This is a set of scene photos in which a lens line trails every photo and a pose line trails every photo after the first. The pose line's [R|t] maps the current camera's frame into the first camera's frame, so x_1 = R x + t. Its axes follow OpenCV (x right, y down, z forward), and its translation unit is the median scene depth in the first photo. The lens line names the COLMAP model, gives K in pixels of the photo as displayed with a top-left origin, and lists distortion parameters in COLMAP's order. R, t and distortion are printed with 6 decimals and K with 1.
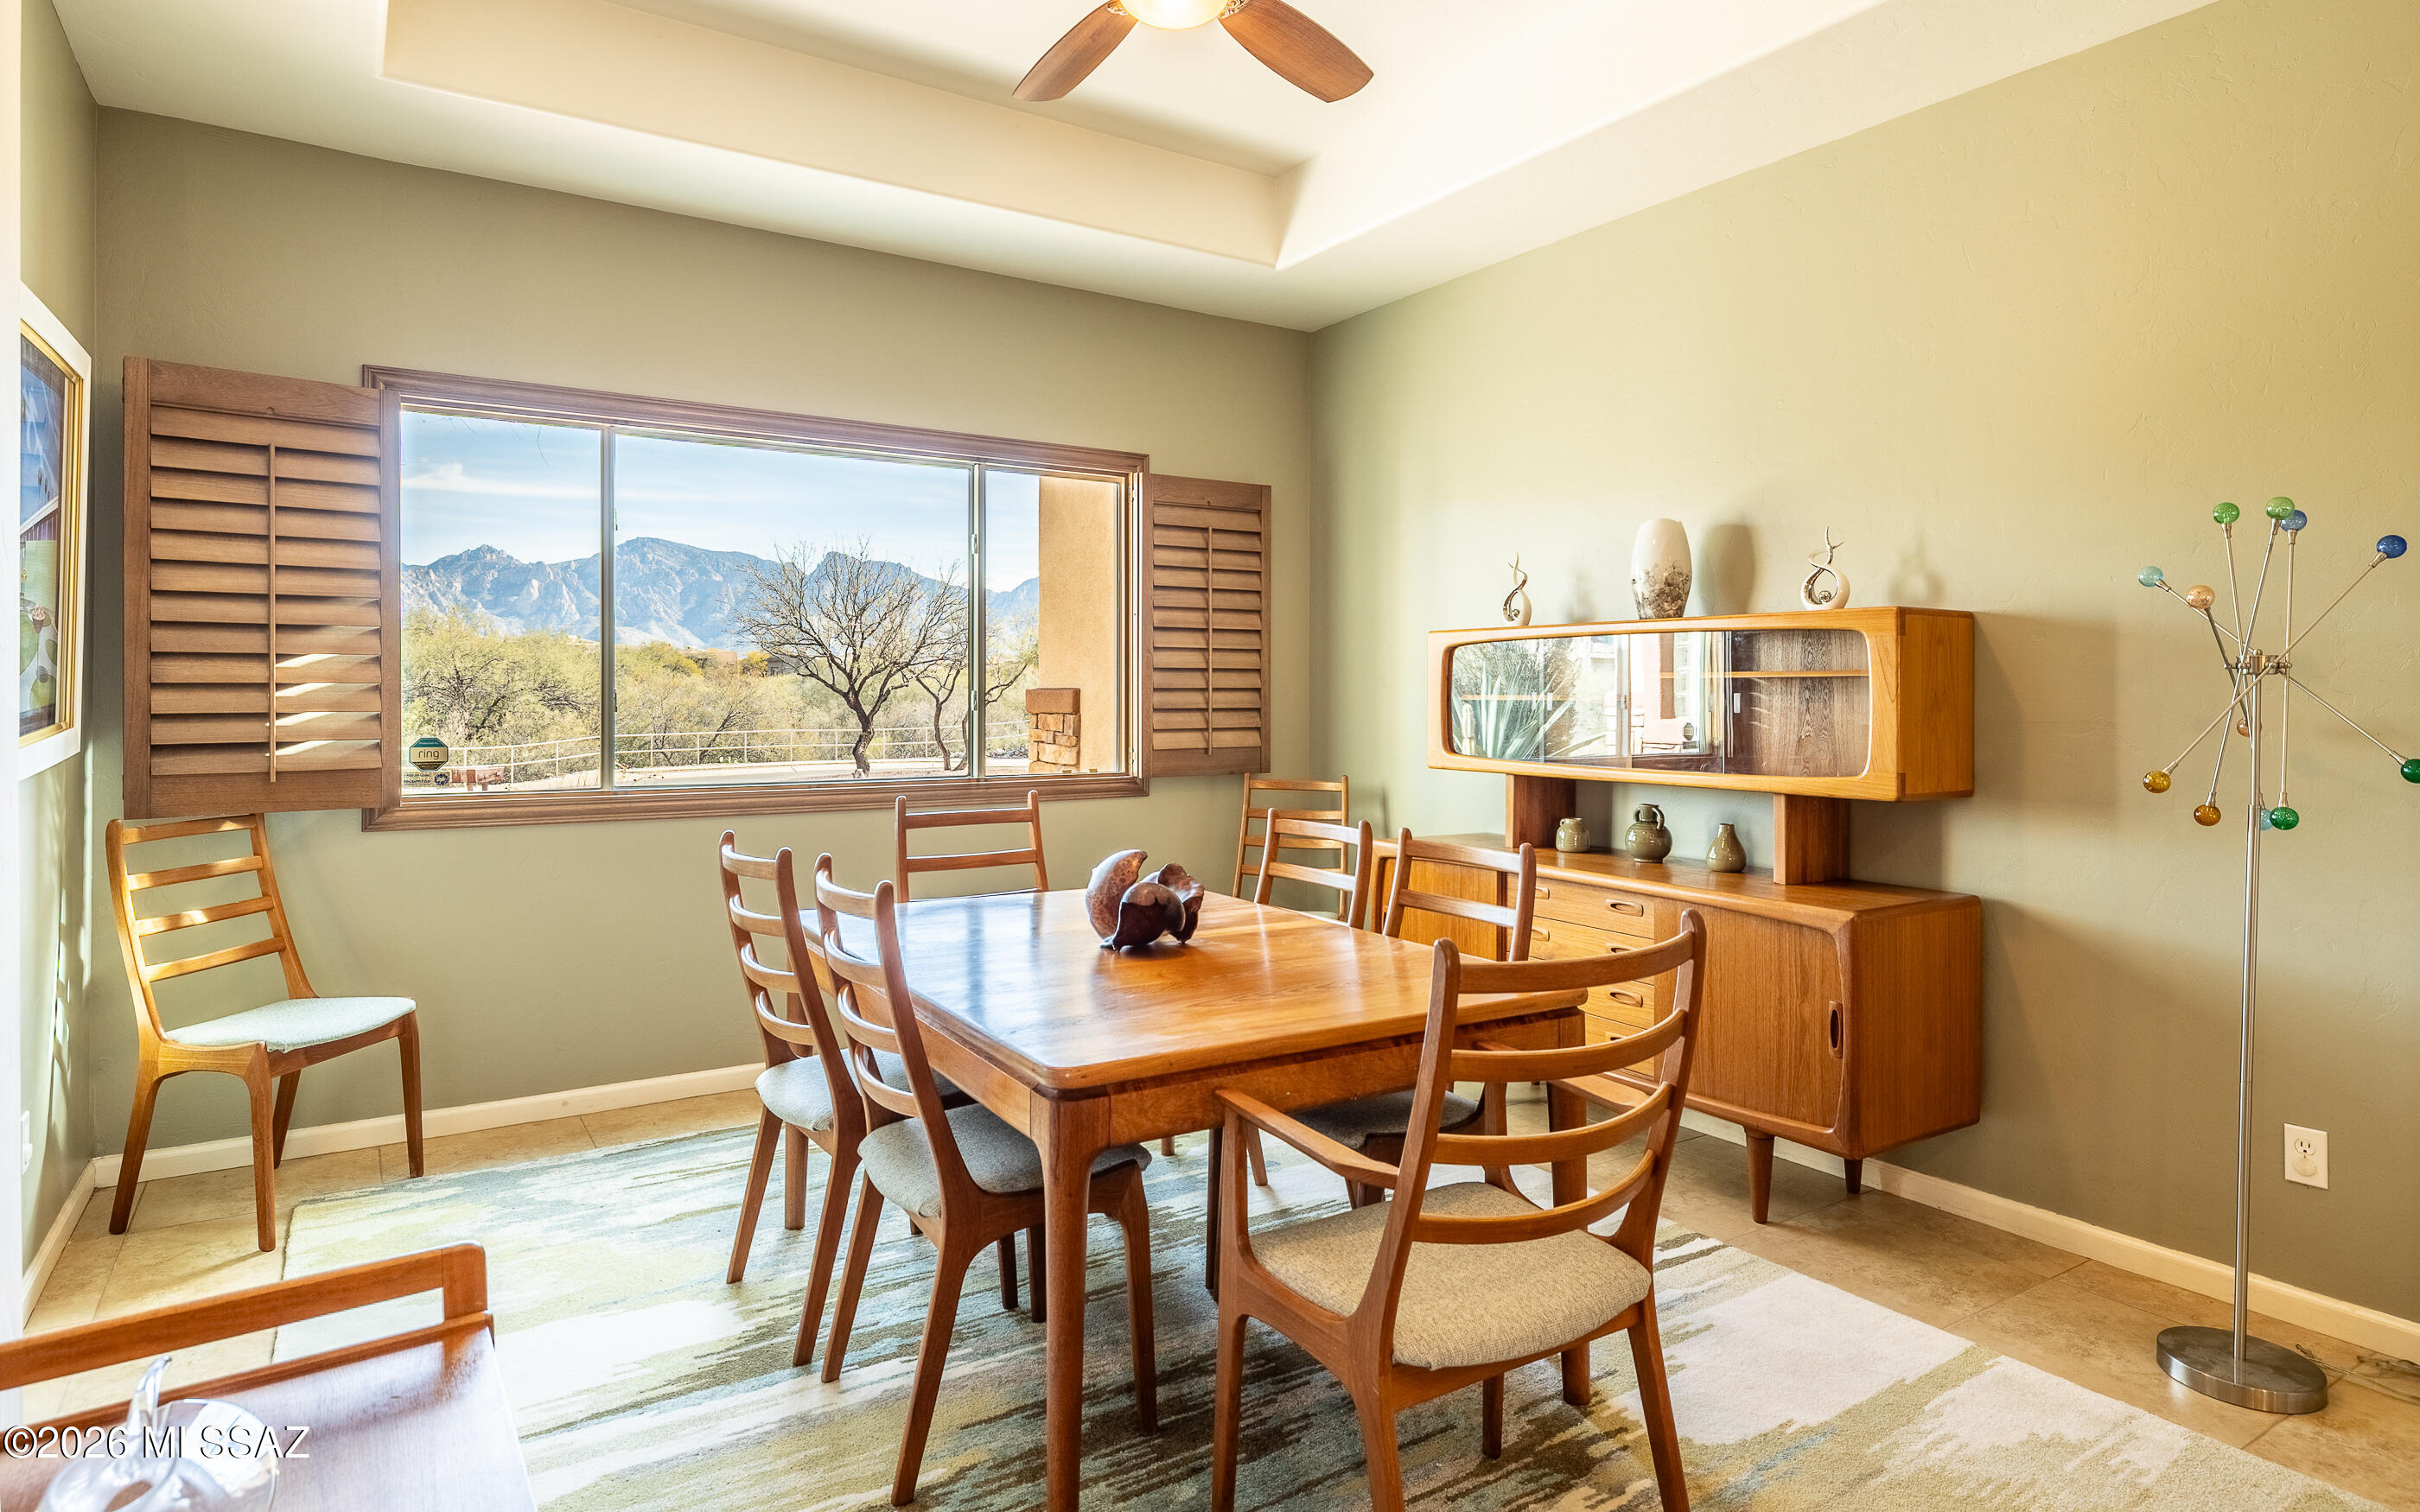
lens RADIAL K [[1345.0, 0, 1211.0], [0, 1345.0, 681.5], [0, 0, 1]] dist [-0.005440, -0.000906]
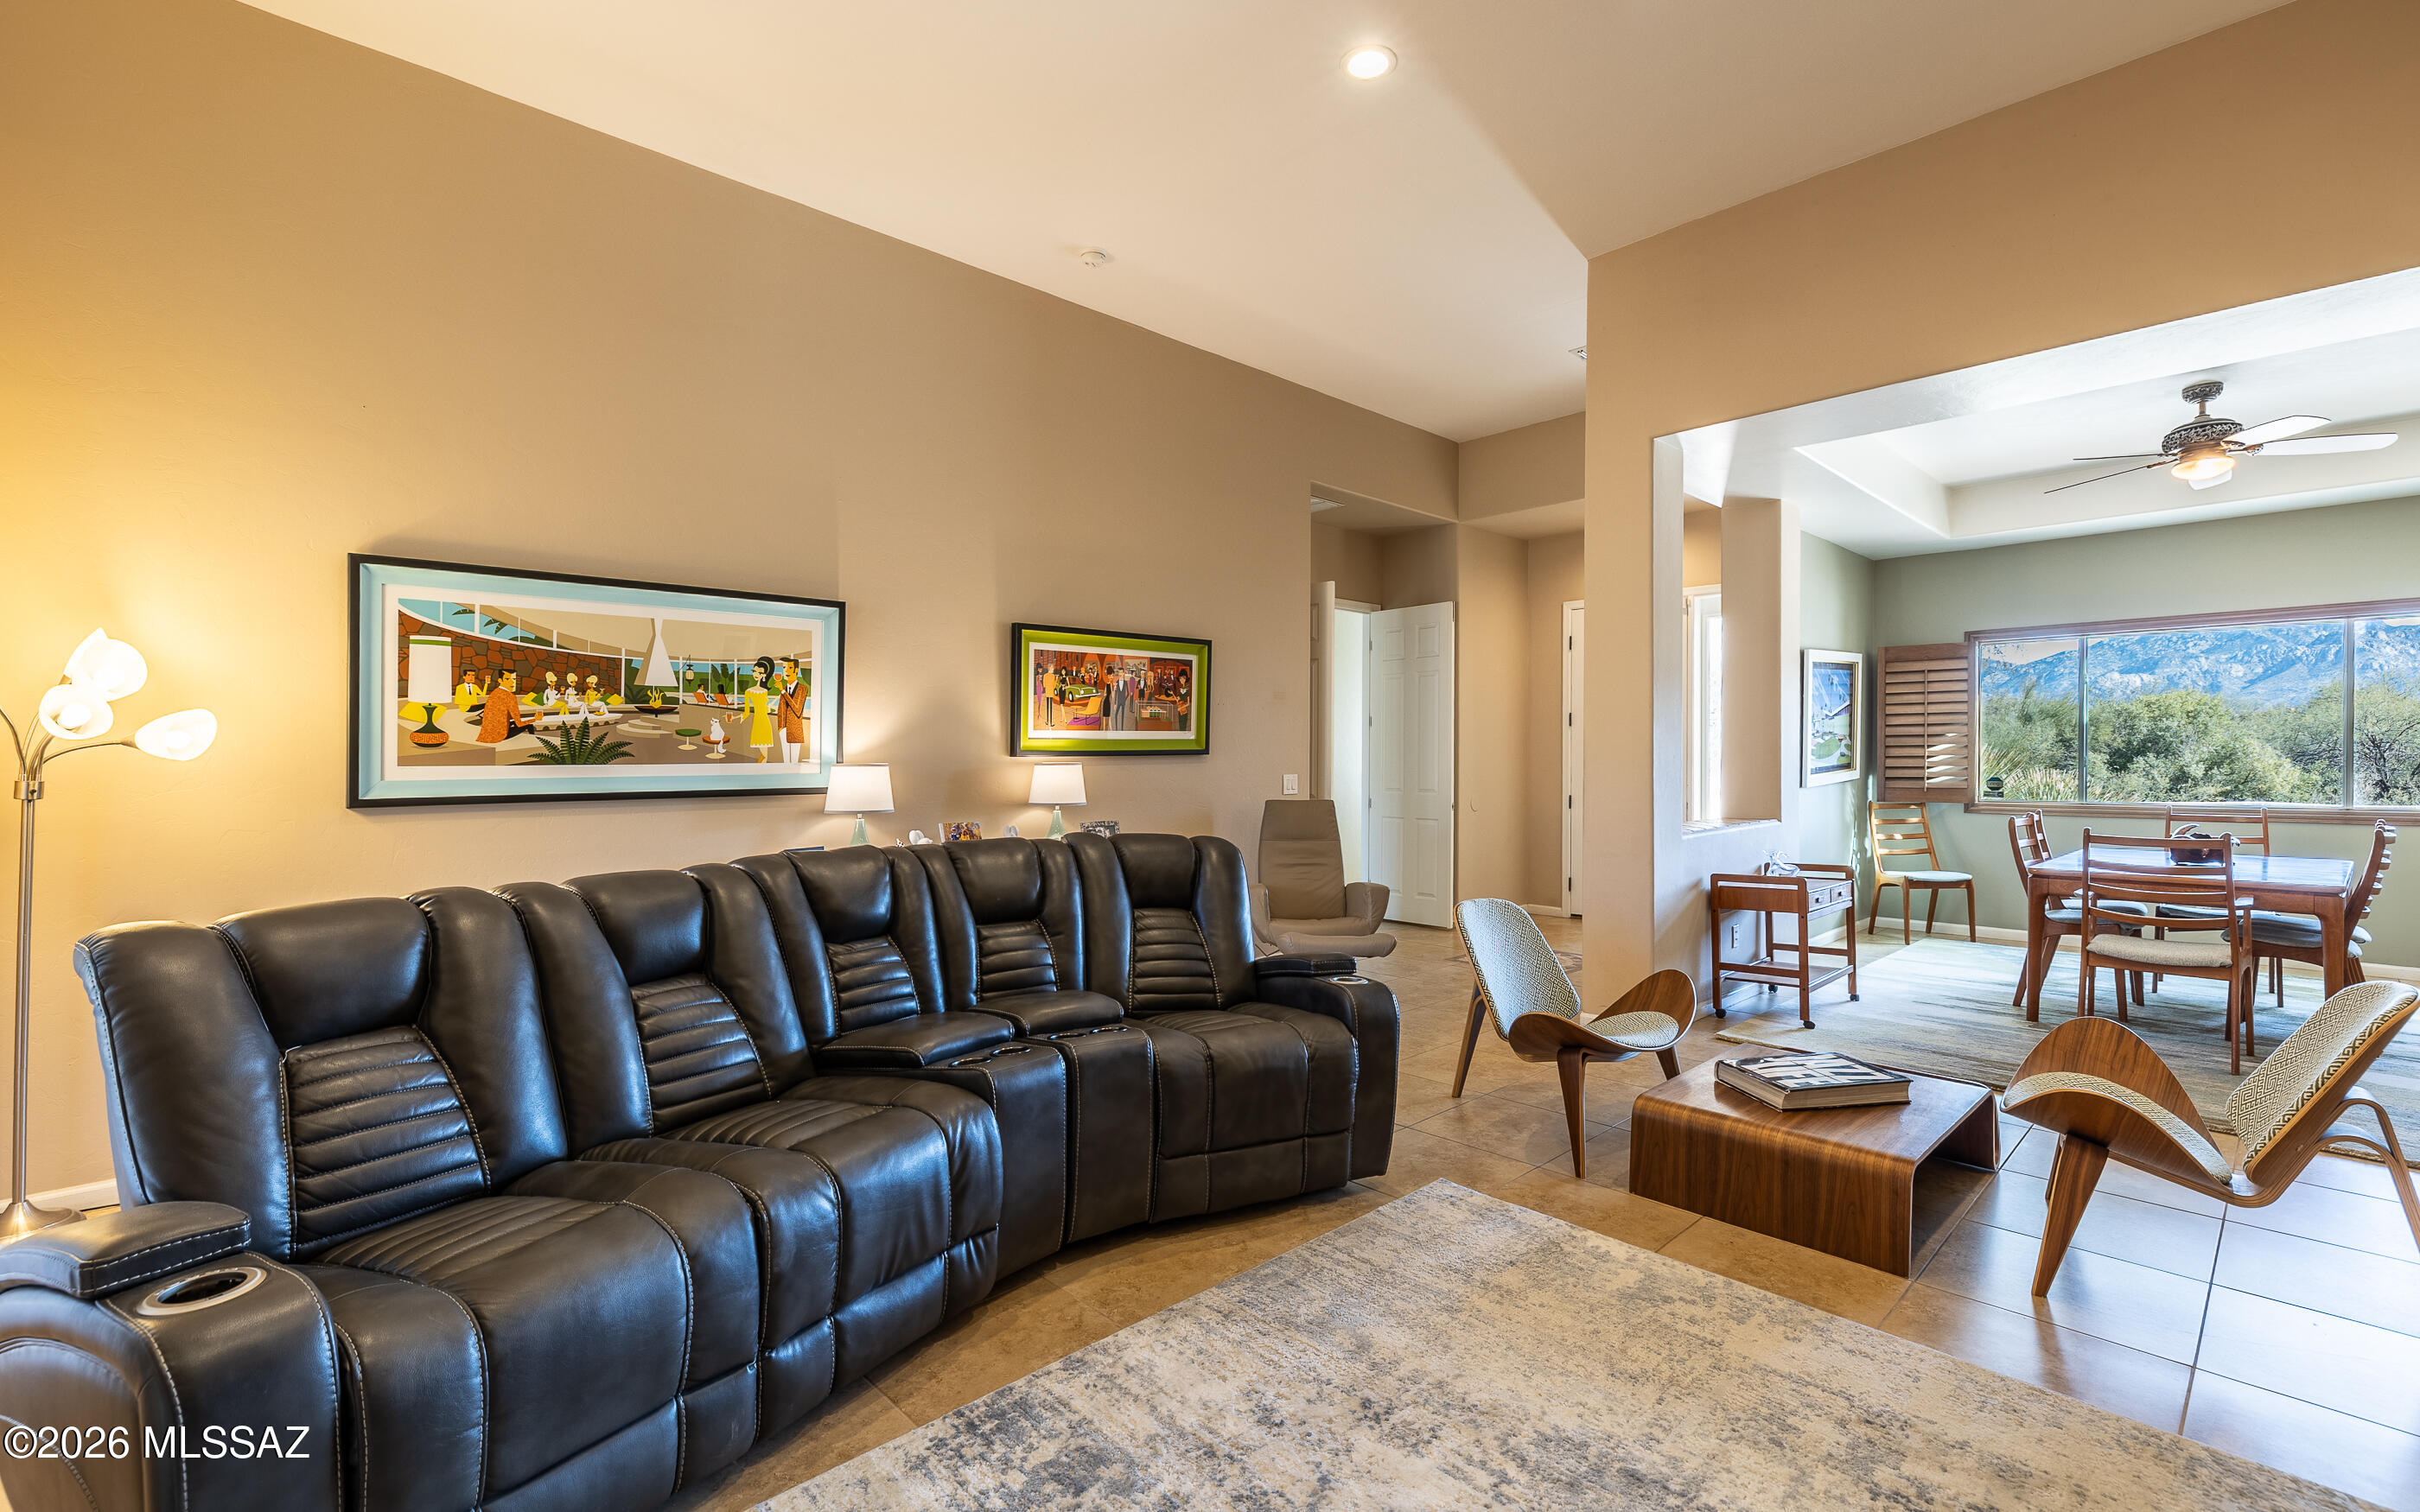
lens RADIAL K [[1050.6, 0, 1213.7], [0, 1050.6, 773.3], [0, 0, 1]] dist [0.000551, -0.000113]
pose [[0.177196, 0.011271, -0.984111, 1.131595], [0.013194, 0.999817, 0.013827, -0.012045], [0.984087, -0.015434, 0.177015, -0.801405]]
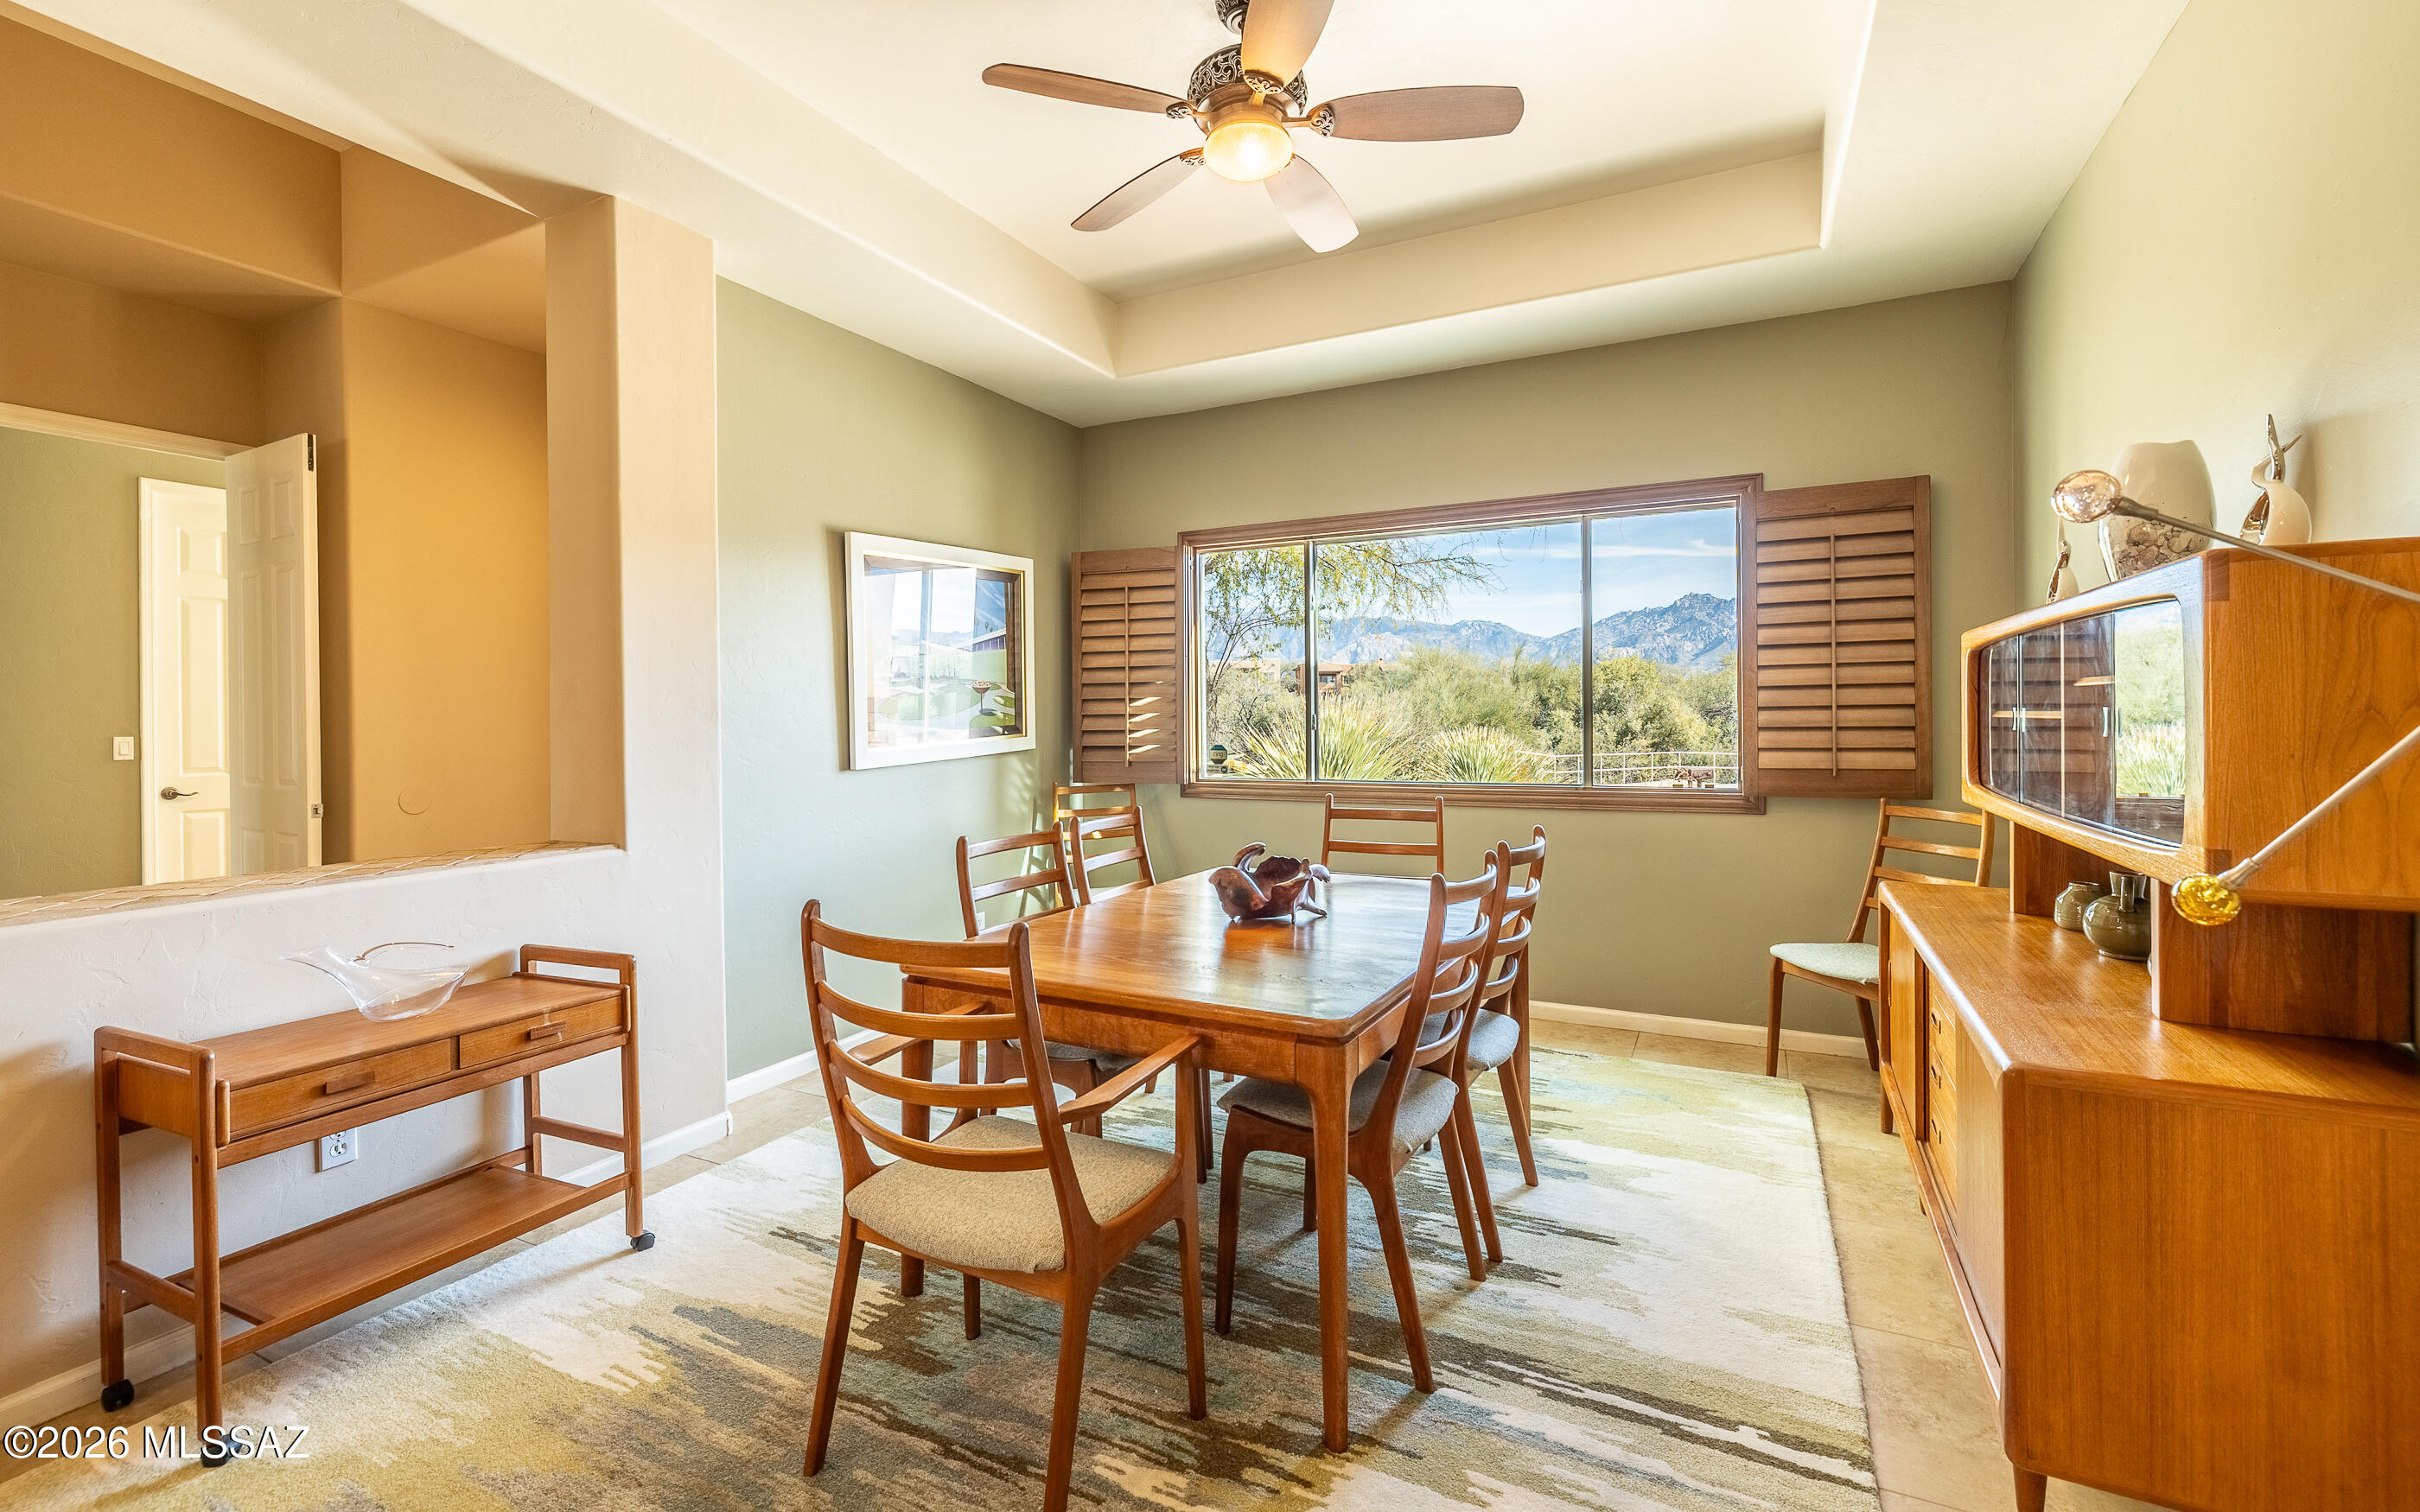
lens RADIAL K [[1037.0, 0, 1217.5], [0, 1037.0, 711.3], [0, 0, 1]] dist [0.000643, -0.000050]
pose [[0.498892, -0.012518, -0.866574, 0.592917], [0.020335, 0.999789, -0.002736, 0.003292], [0.866426, -0.016257, 0.499042, 0.373322]]
